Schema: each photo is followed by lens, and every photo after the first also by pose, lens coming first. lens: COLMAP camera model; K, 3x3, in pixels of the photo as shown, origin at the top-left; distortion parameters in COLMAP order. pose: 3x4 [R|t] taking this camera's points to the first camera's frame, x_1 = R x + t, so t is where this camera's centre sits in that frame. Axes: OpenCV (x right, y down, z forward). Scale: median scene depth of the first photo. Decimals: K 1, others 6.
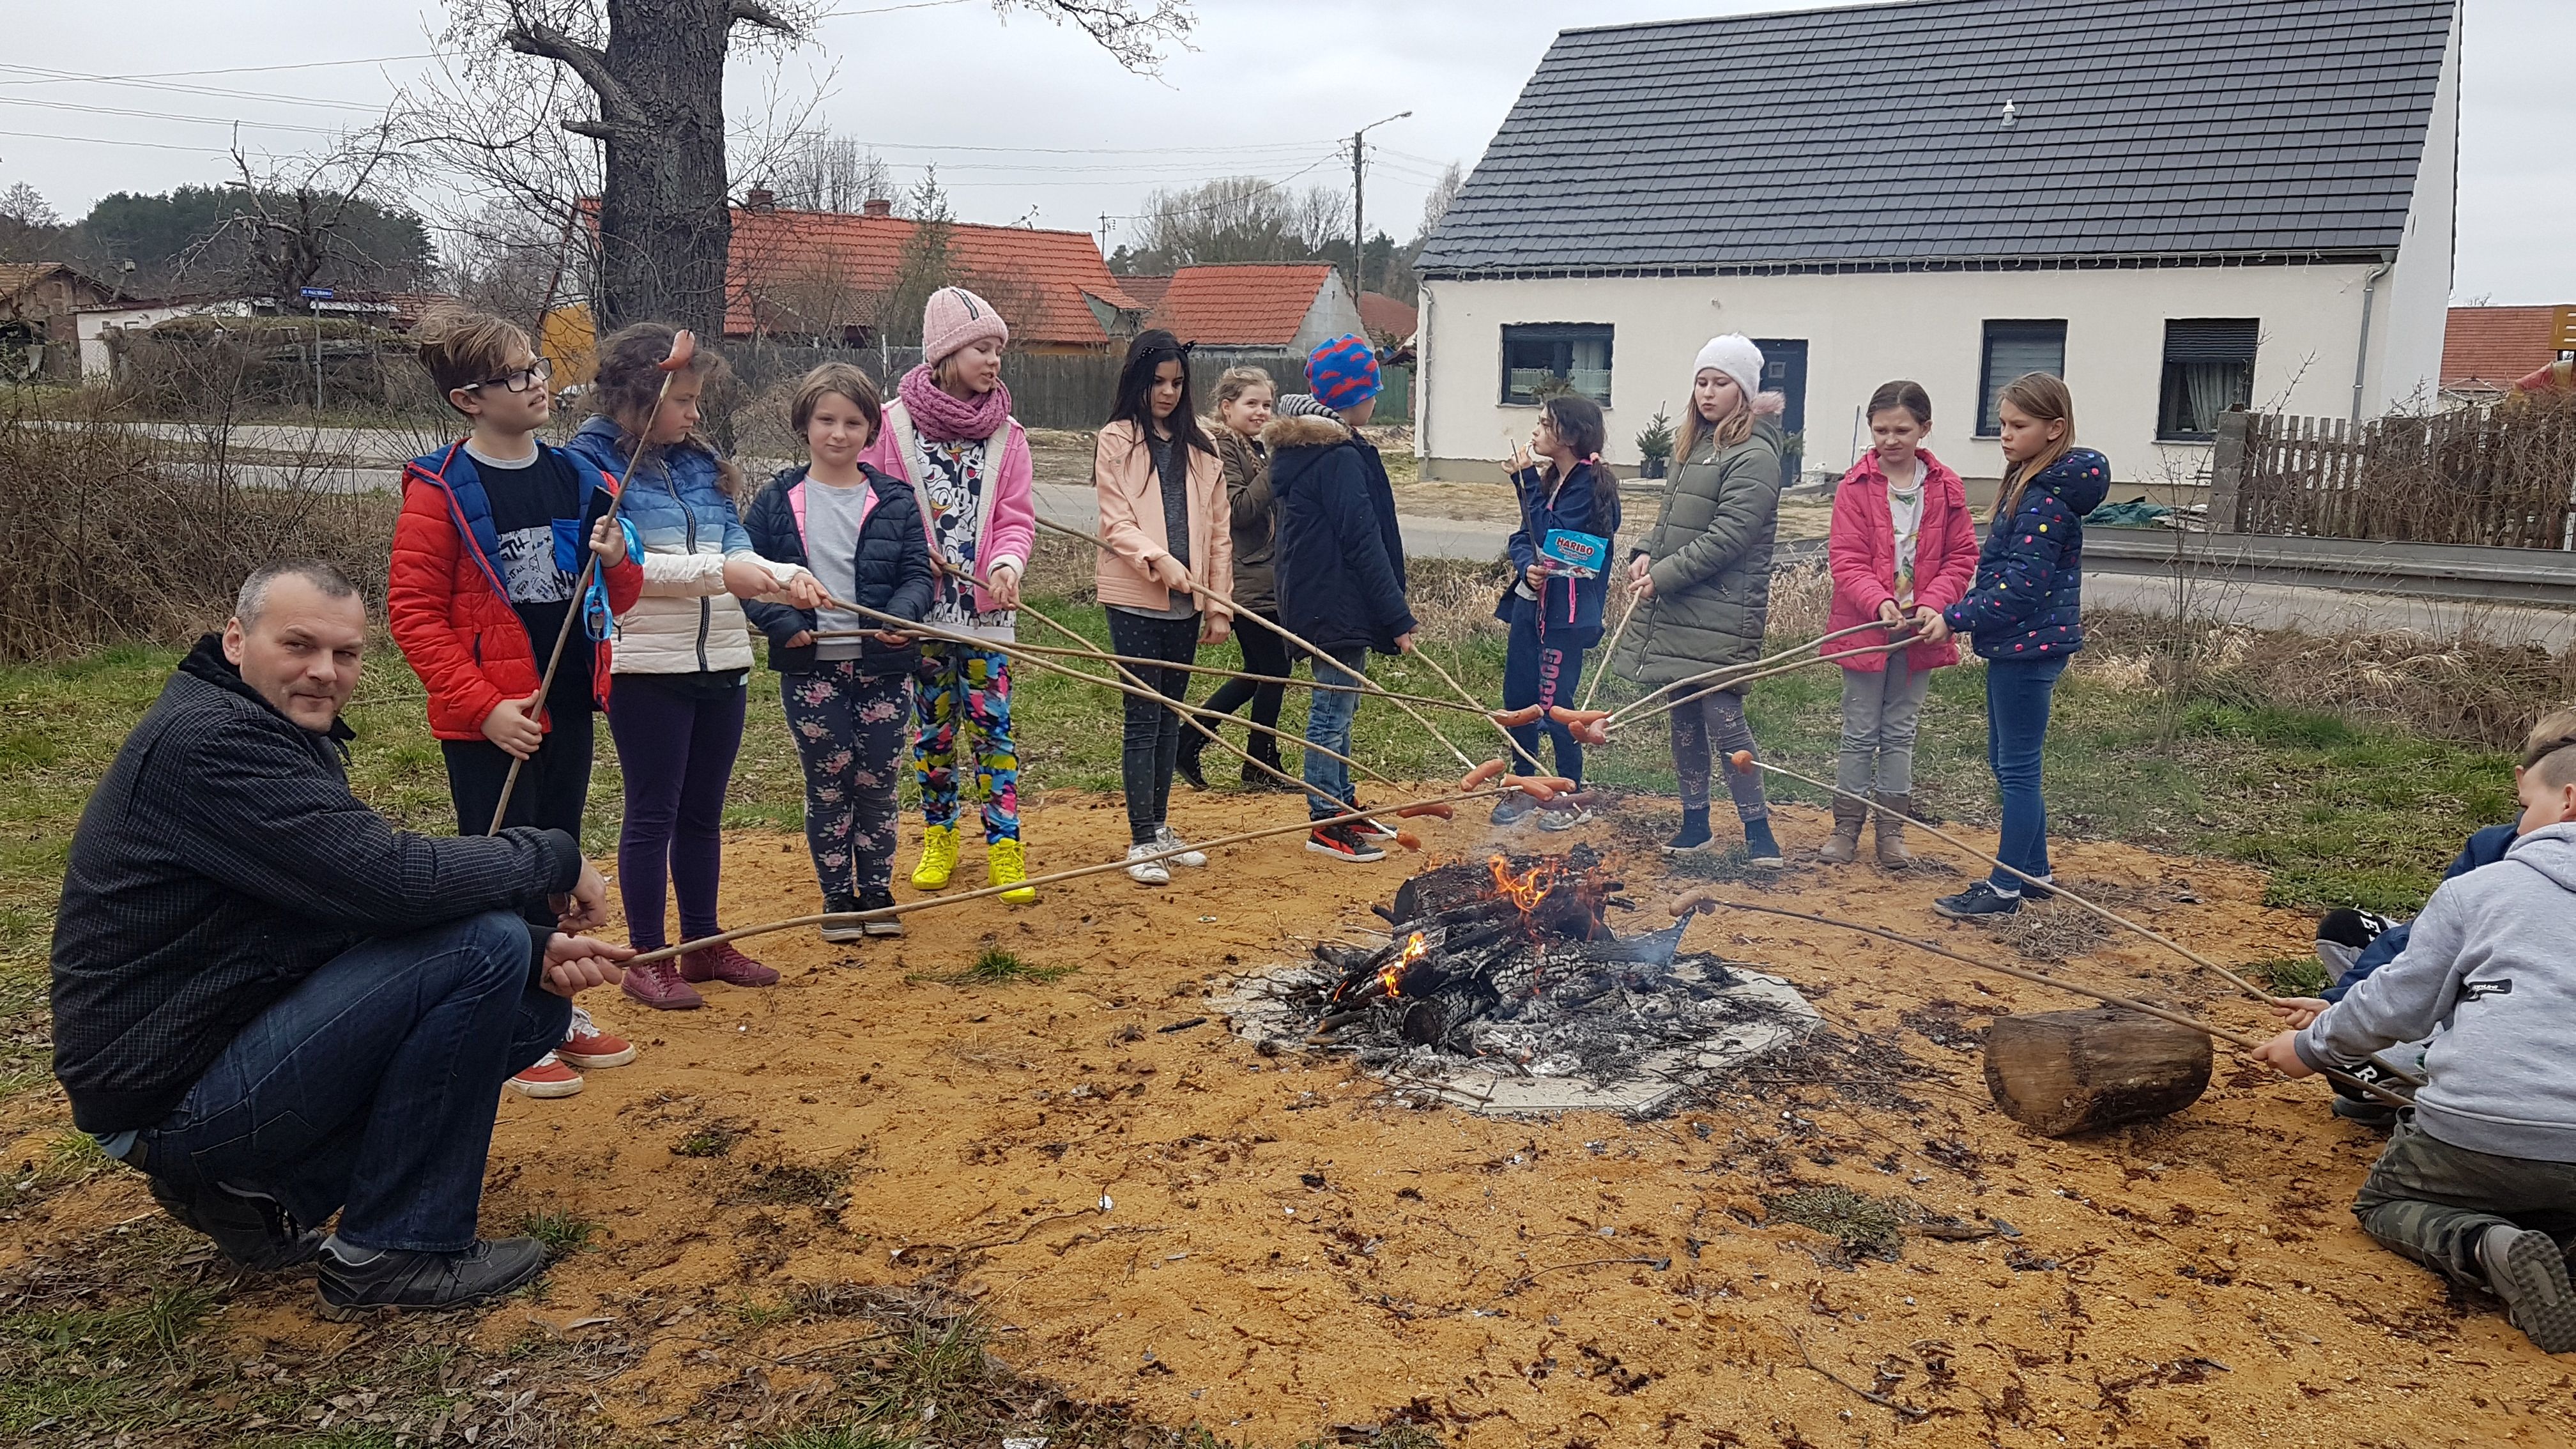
lens RADIAL K [[2047.8, 0, 1279.8], [0, 2047.8, 791.4], [0, 0, 1]] dist [0.039552, -0.089325]
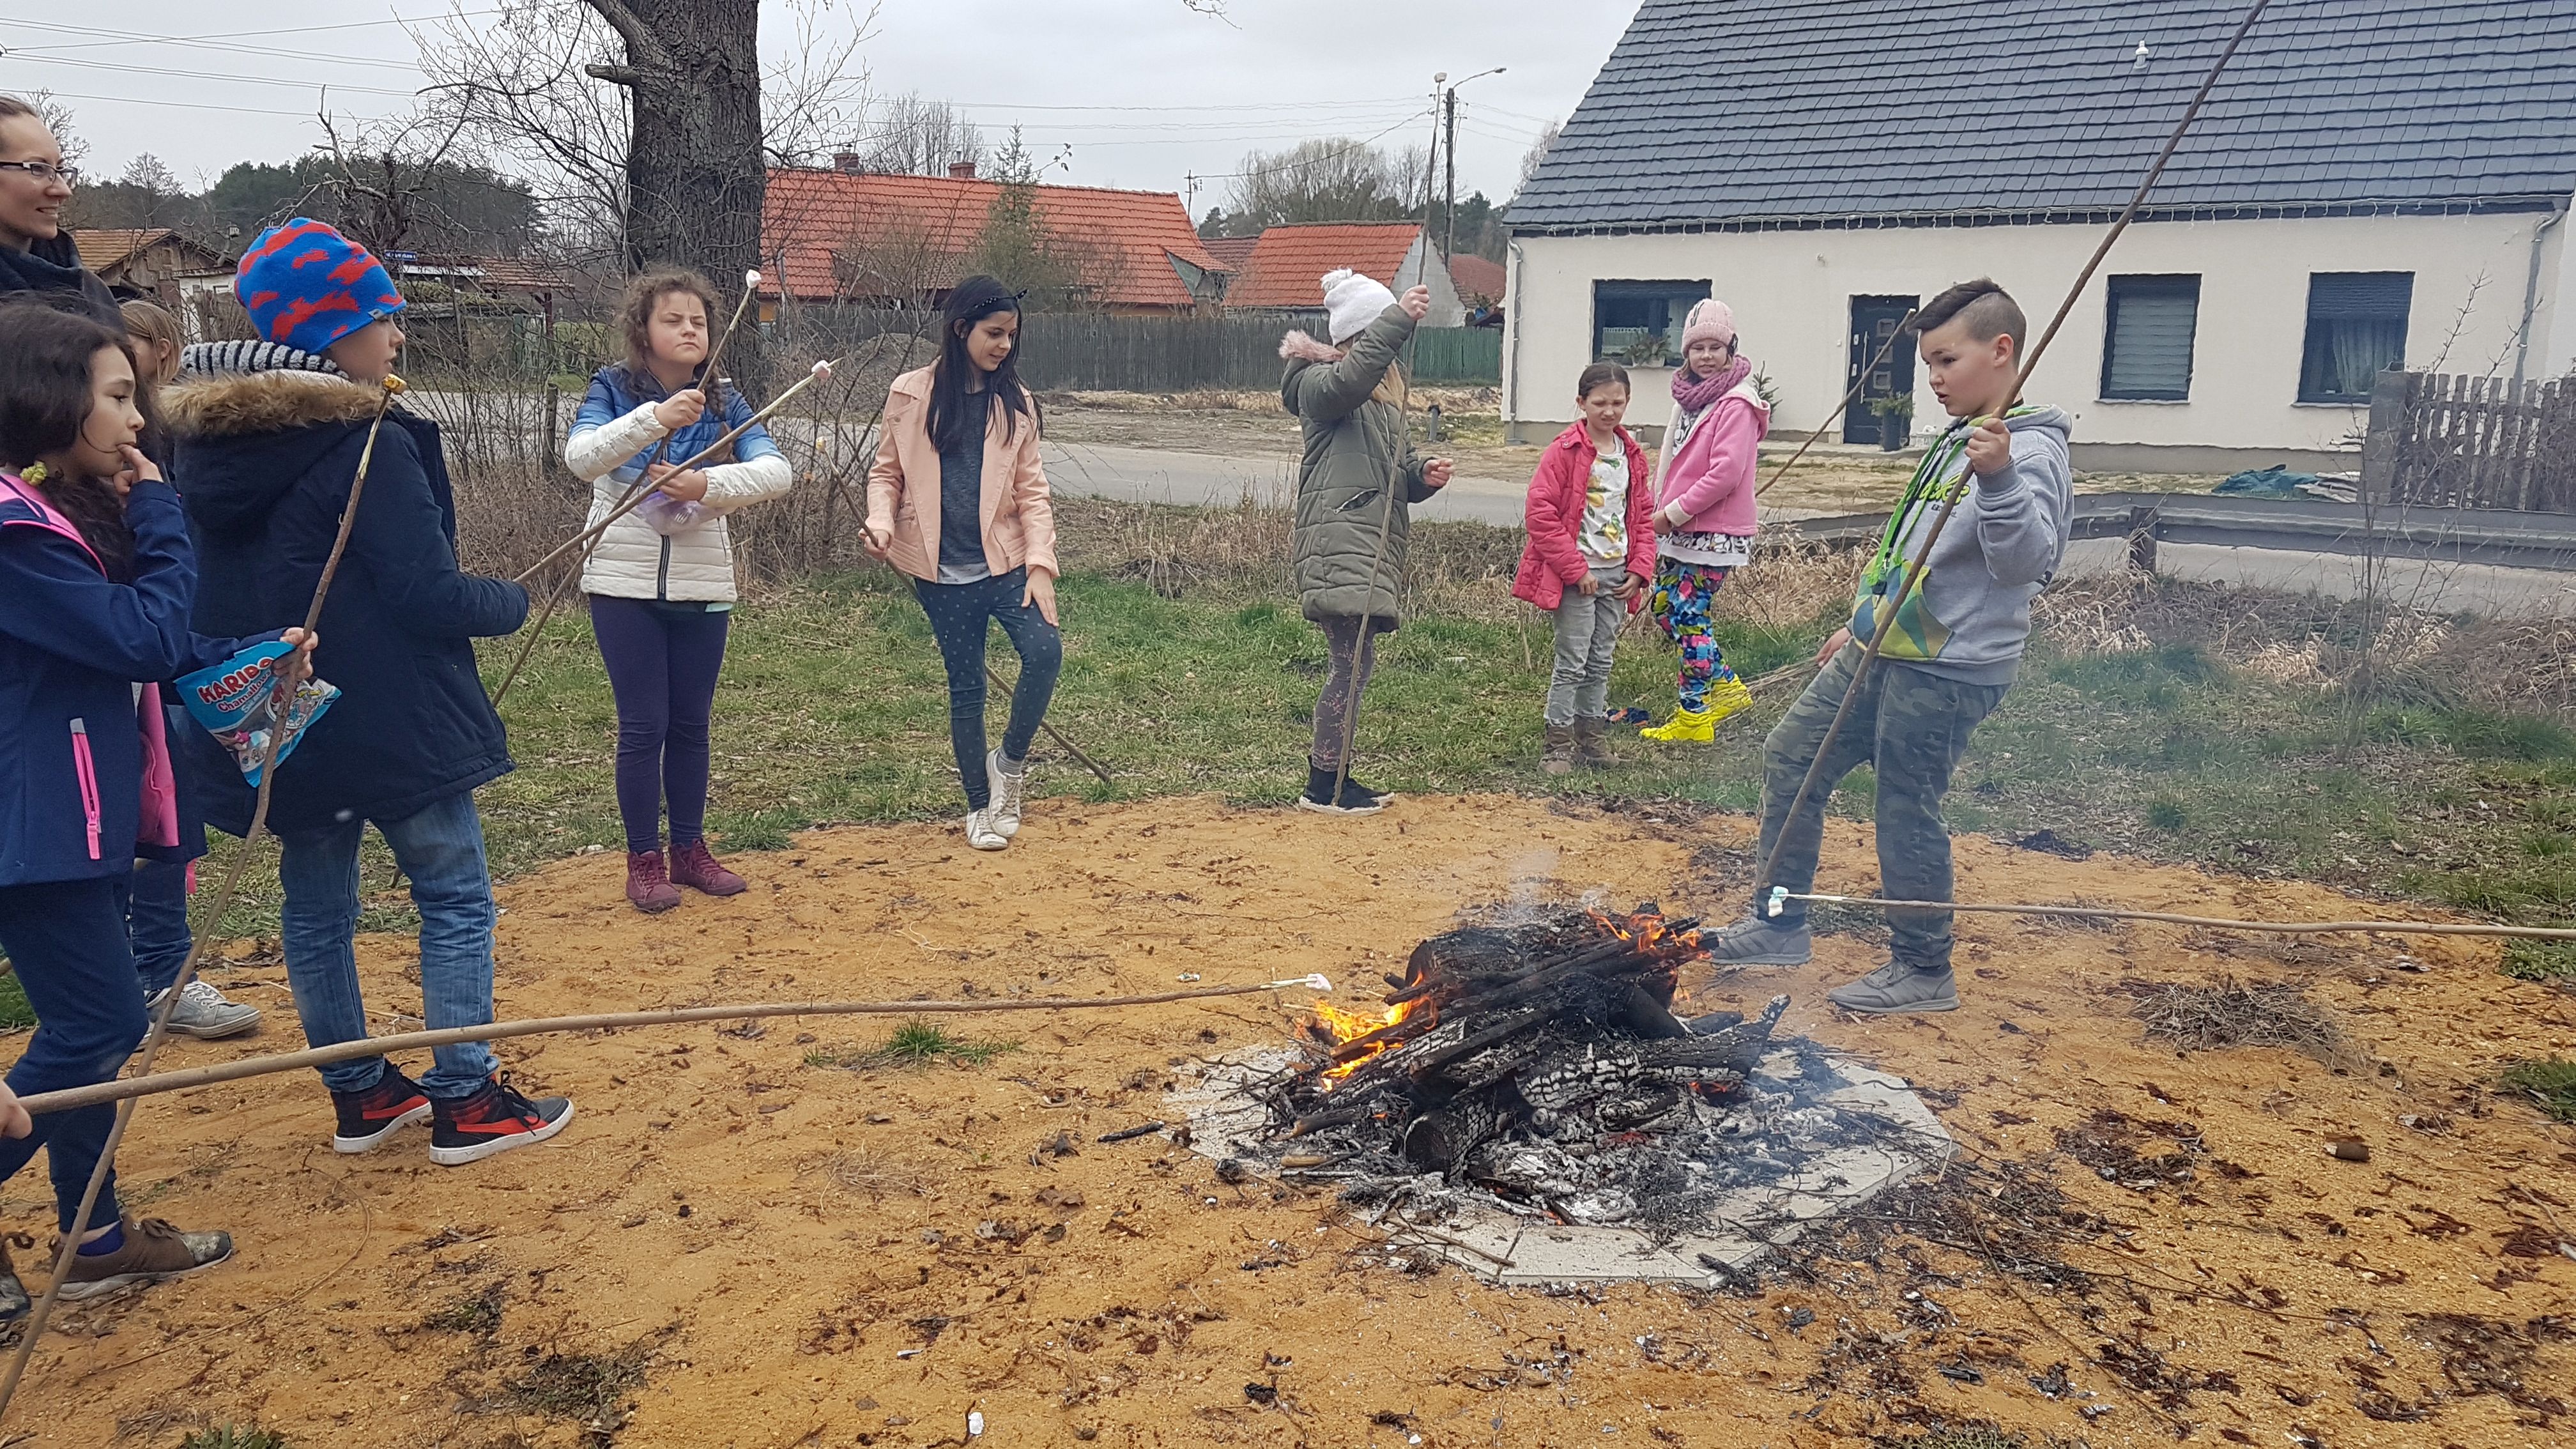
lens RADIAL K [[2010.1, 0, 1192.8], [0, 2010.1, 780.9], [0, 0, 1]] dist [0.040411, -0.079619]
pose [[0.996058, 0.015329, -0.087365, 0.038924], [-0.013963, 0.999771, 0.016230, -0.032736], [0.087594, -0.014946, 0.996044, 0.200997]]
